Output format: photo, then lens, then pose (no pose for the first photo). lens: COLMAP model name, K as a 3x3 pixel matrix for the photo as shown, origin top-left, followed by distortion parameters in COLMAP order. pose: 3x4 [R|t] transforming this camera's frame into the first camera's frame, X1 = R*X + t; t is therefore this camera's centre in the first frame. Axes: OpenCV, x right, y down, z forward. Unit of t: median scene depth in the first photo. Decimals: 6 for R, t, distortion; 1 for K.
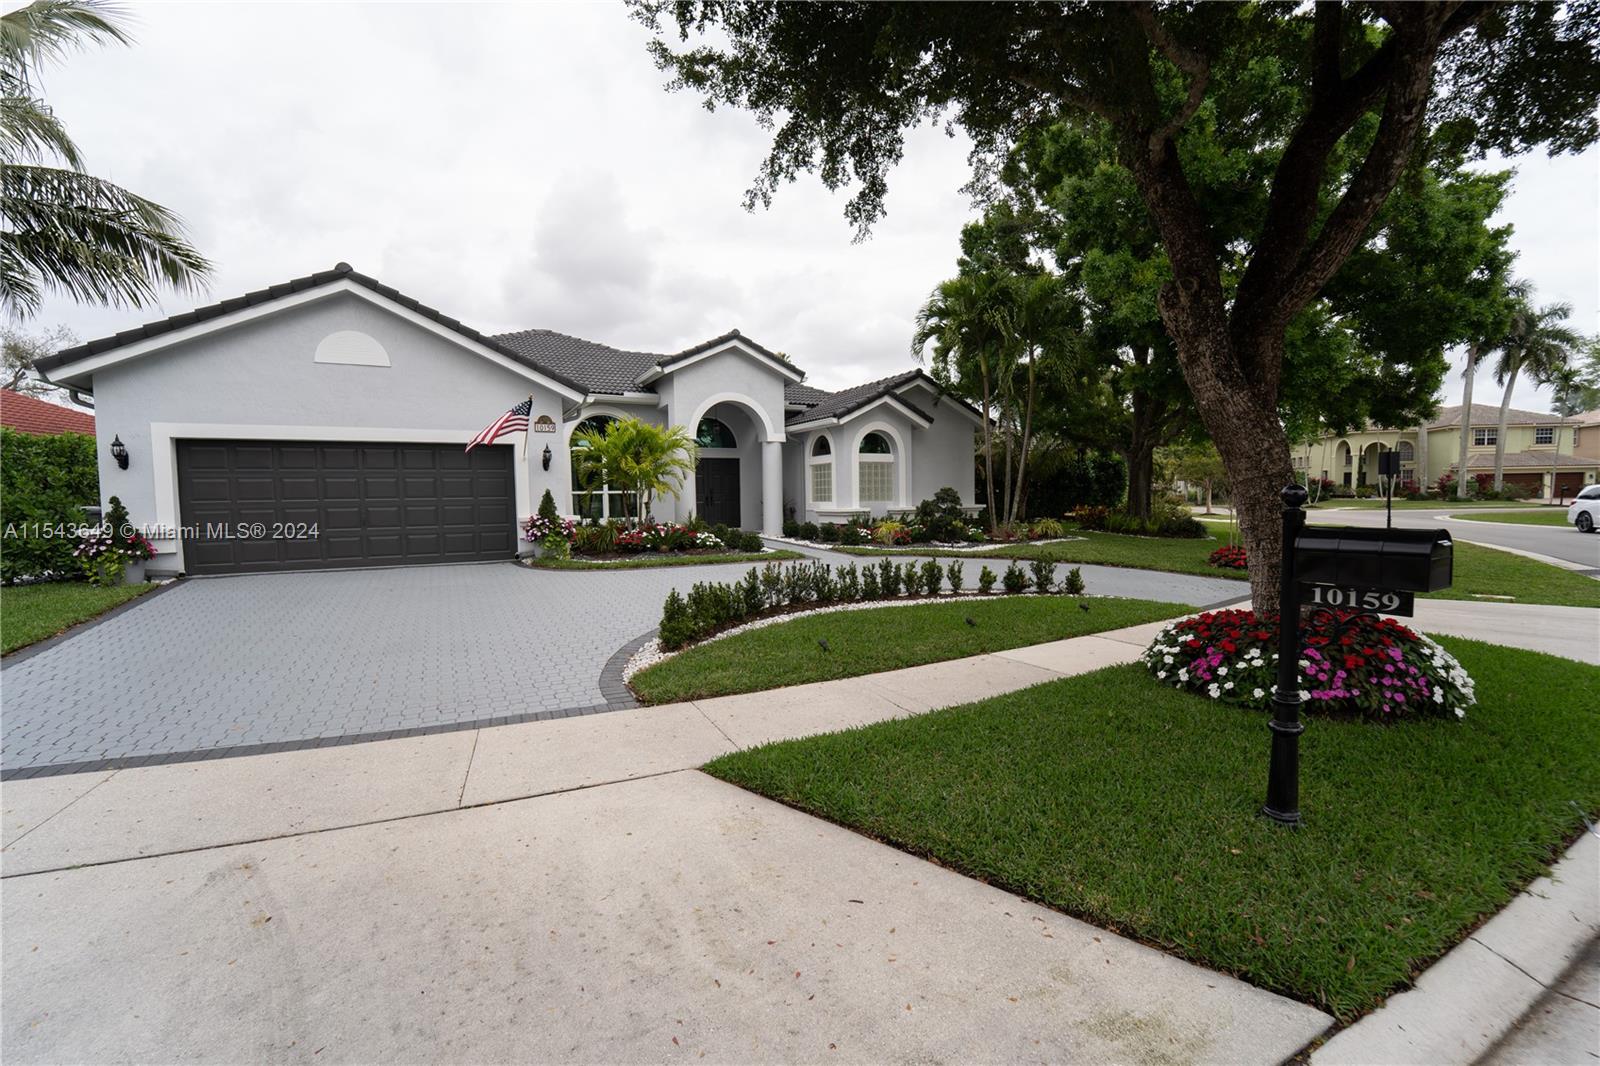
lens RADIAL K [[686.3, 0, 802.1], [0, 686.3, 538.9], [0, 0, 1]] dist [-0.014736, 0.000012]
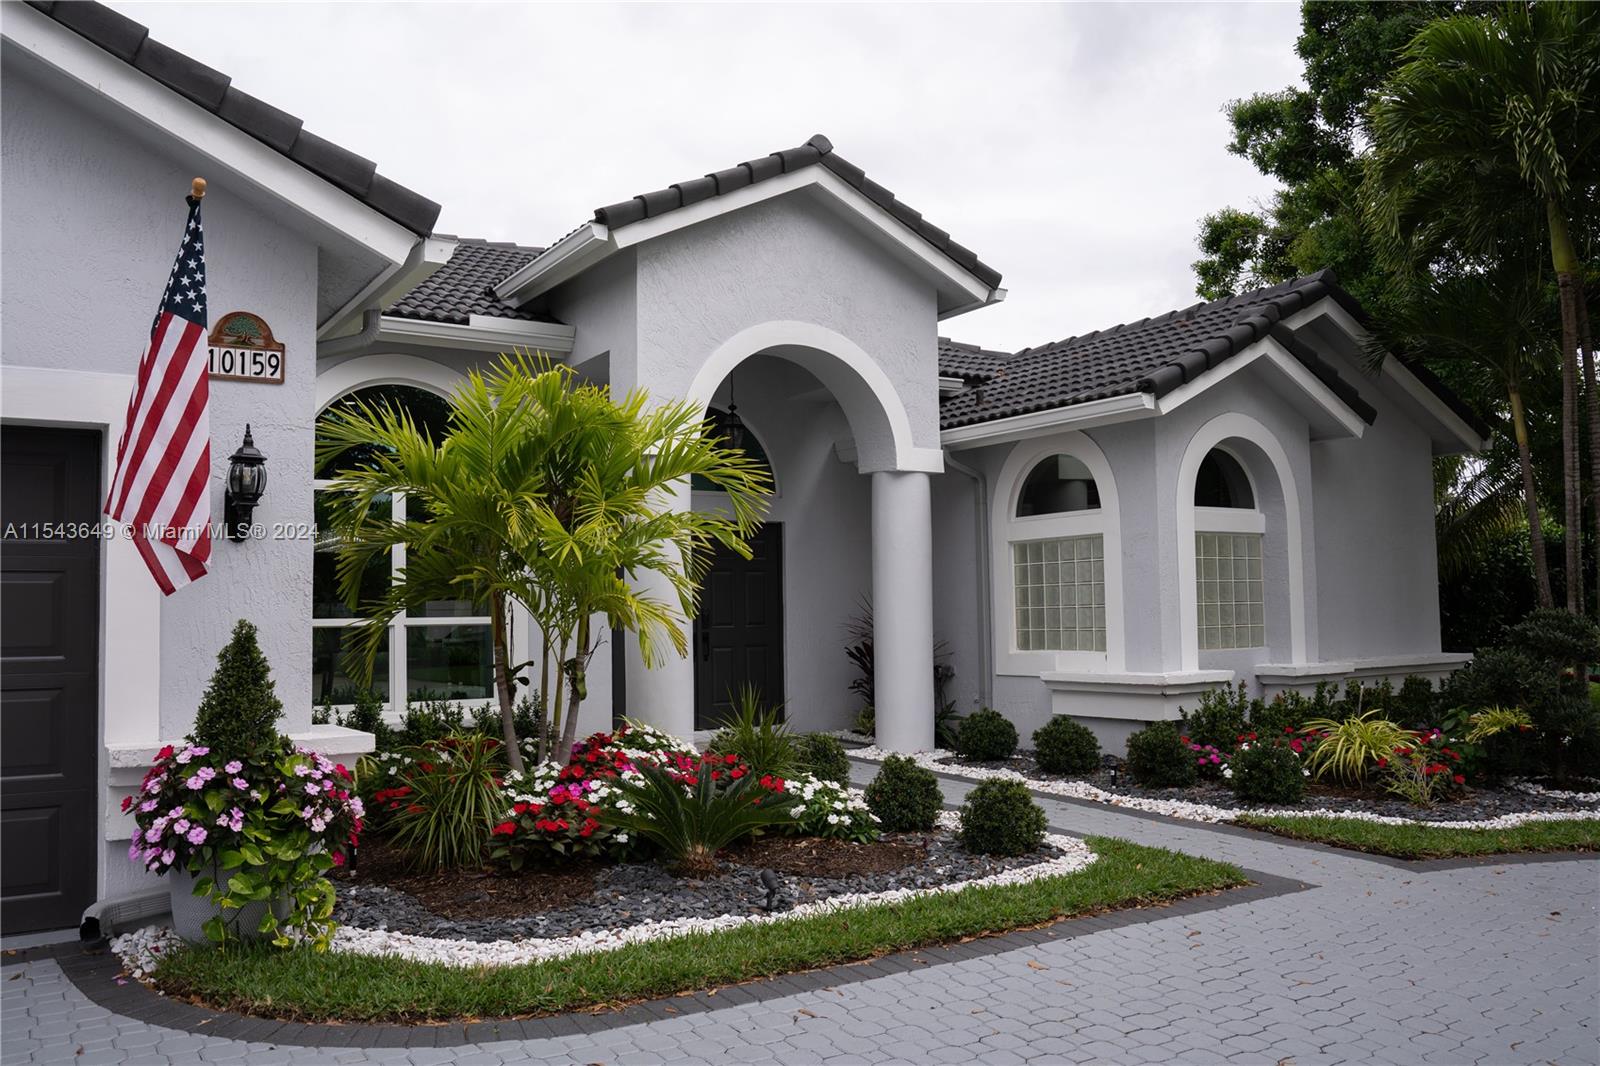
lens RADIAL K [[1312.8, 0, 812.7], [0, 1312.8, 530.8], [0, 0, 1]] dist [-0.071678, -0.000682]
pose [[0.995567, 0.005460, 0.093896, -0.204844], [0.006547, 0.991868, -0.127102, -0.042966], [-0.093826, 0.127153, 0.987435, 0.507972]]
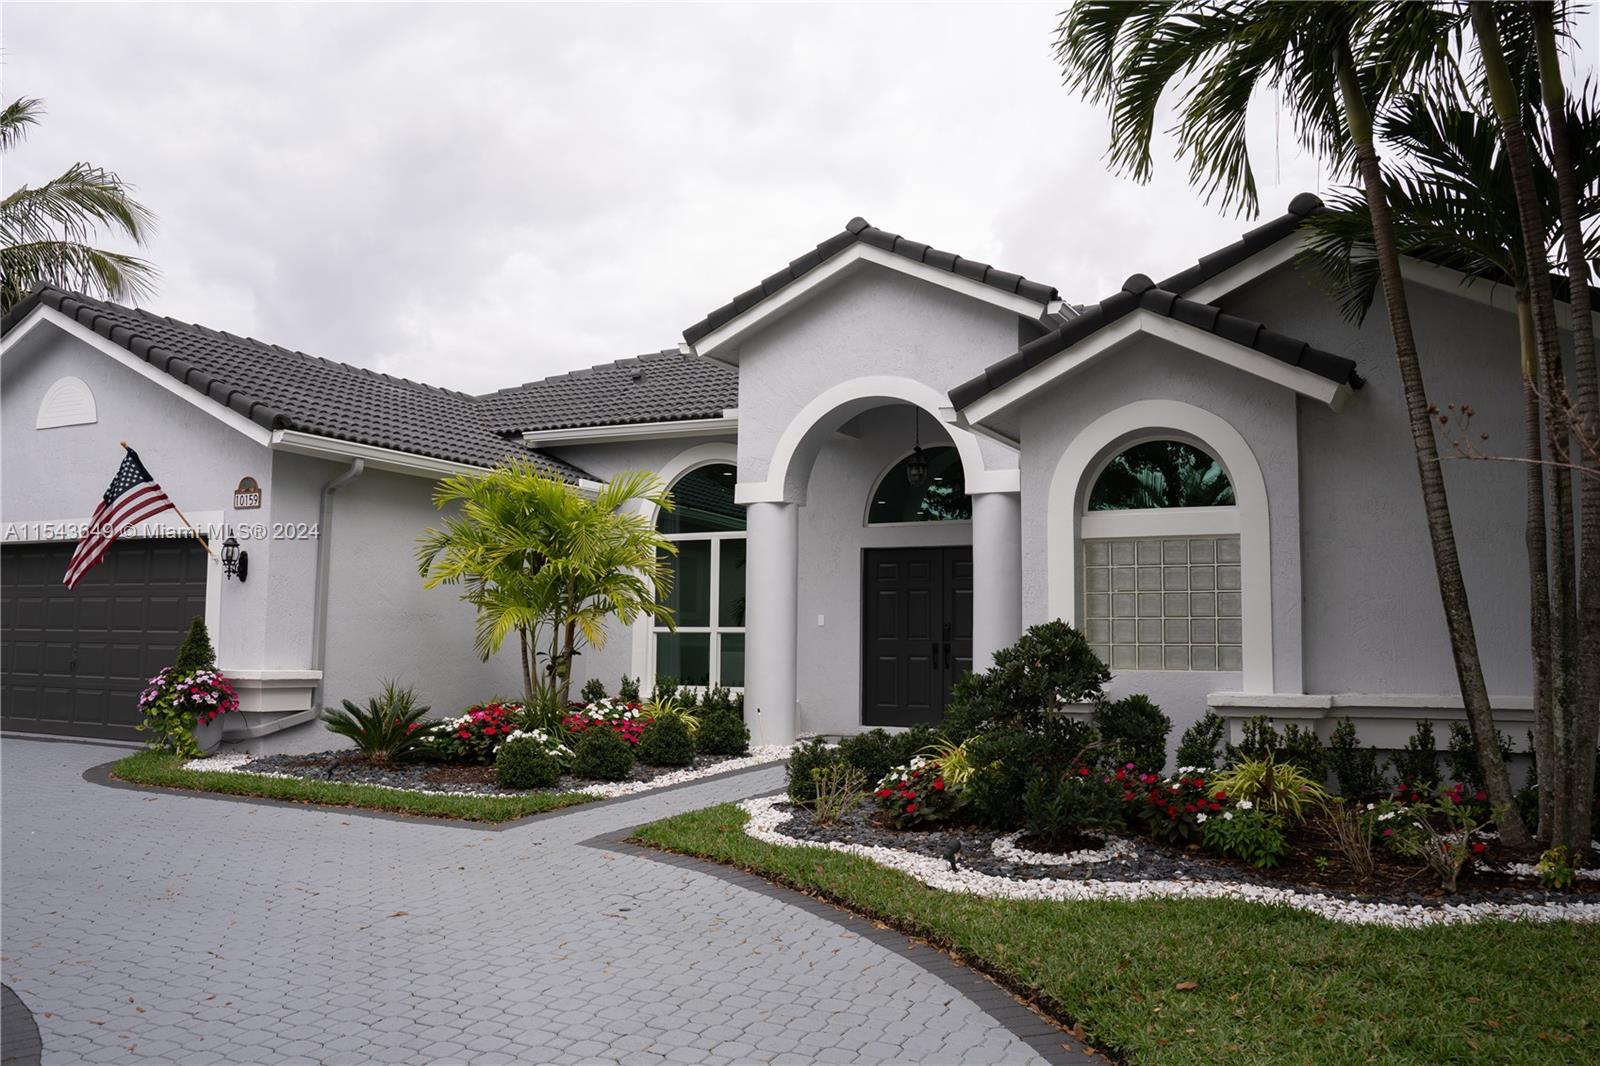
lens RADIAL K [[1312.8, 0, 812.7], [0, 1312.8, 530.8], [0, 0, 1]] dist [-0.071678, -0.000682]
pose [[0.573884, -0.050424, -0.817383, 0.632588], [-0.069105, 0.991561, -0.109688, -0.056567], [0.816016, 0.119433, 0.565556, 0.741437]]
